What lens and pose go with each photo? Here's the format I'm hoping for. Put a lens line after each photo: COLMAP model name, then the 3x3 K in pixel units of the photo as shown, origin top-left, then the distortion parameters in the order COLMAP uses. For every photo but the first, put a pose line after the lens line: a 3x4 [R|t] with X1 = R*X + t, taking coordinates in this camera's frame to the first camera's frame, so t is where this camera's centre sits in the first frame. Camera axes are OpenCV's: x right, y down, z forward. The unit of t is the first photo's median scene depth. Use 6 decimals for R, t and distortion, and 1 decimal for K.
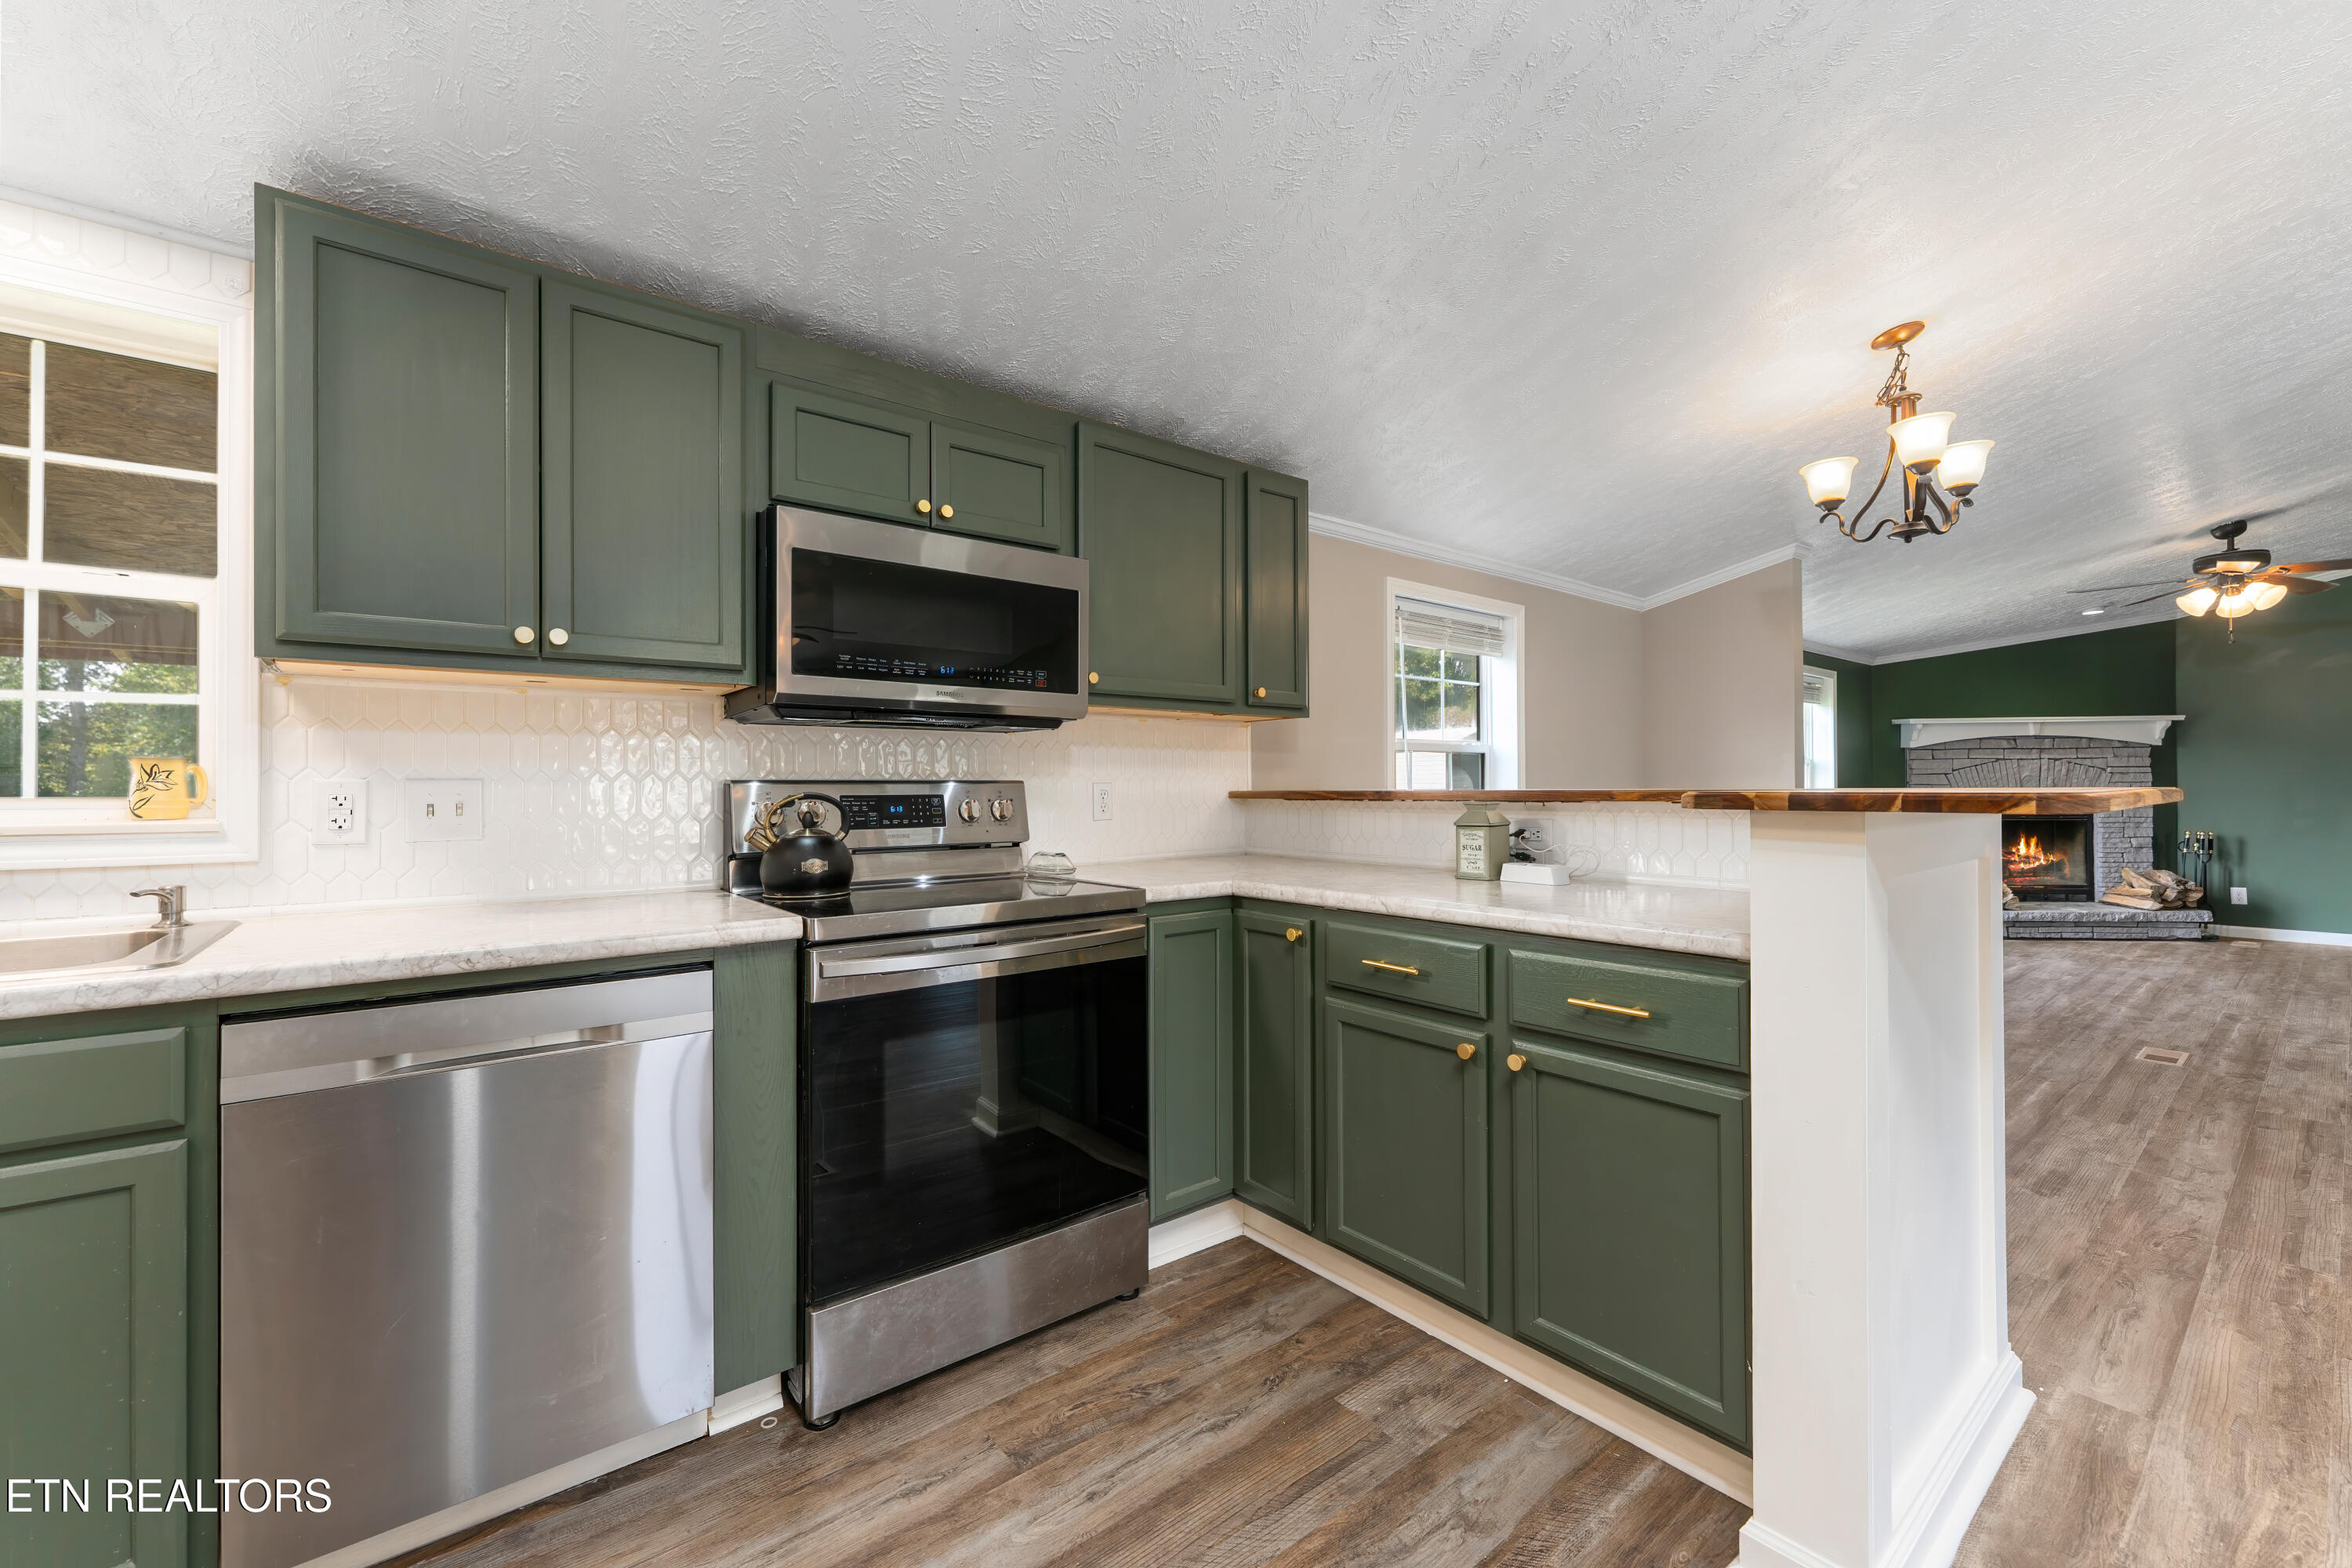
lens RADIAL K [[934.2, 0, 1176.0], [0, 934.2, 784.0], [0, 0, 1]] dist [0.000012, -0.000103]
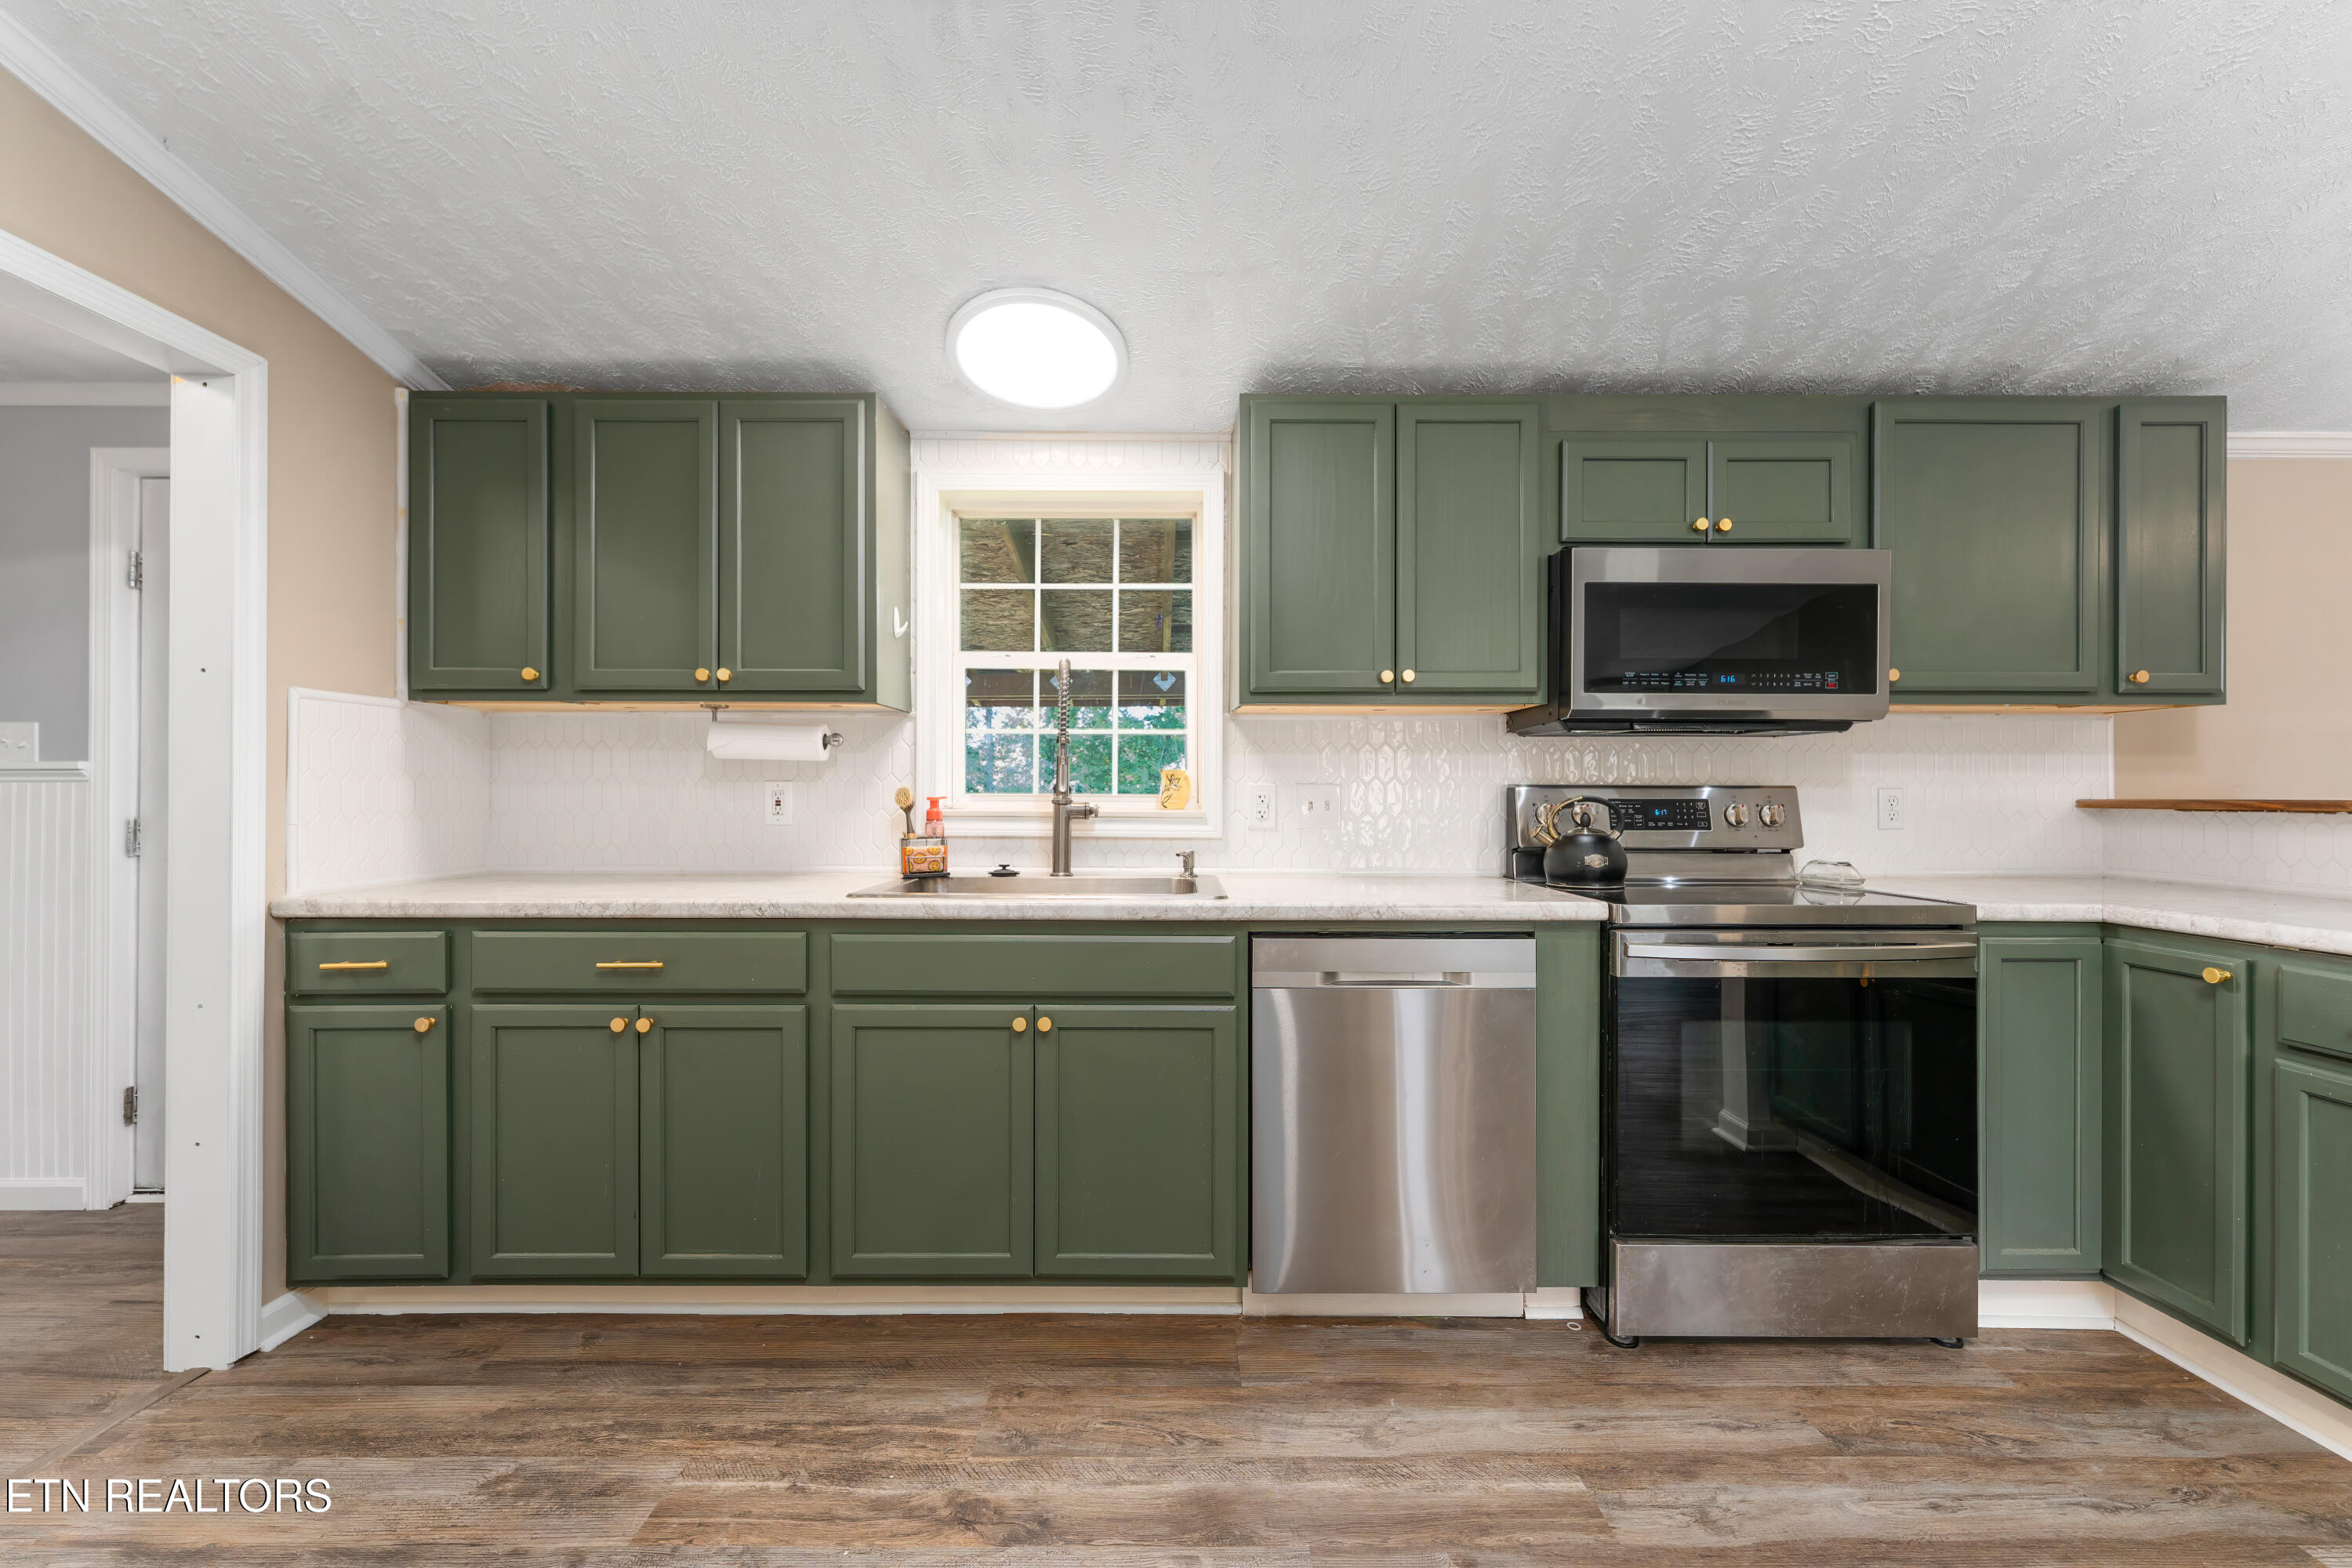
lens RADIAL K [[951.1, 0, 1155.3], [0, 951.1, 793.7], [0, 0, 1]] dist [0.000410, -0.000159]
pose [[0.785246, 0.006872, -0.619146, -0.089126], [-0.003939, 0.999974, 0.006103, 0.001760], [0.619171, -0.002354, 0.785252, -0.224878]]
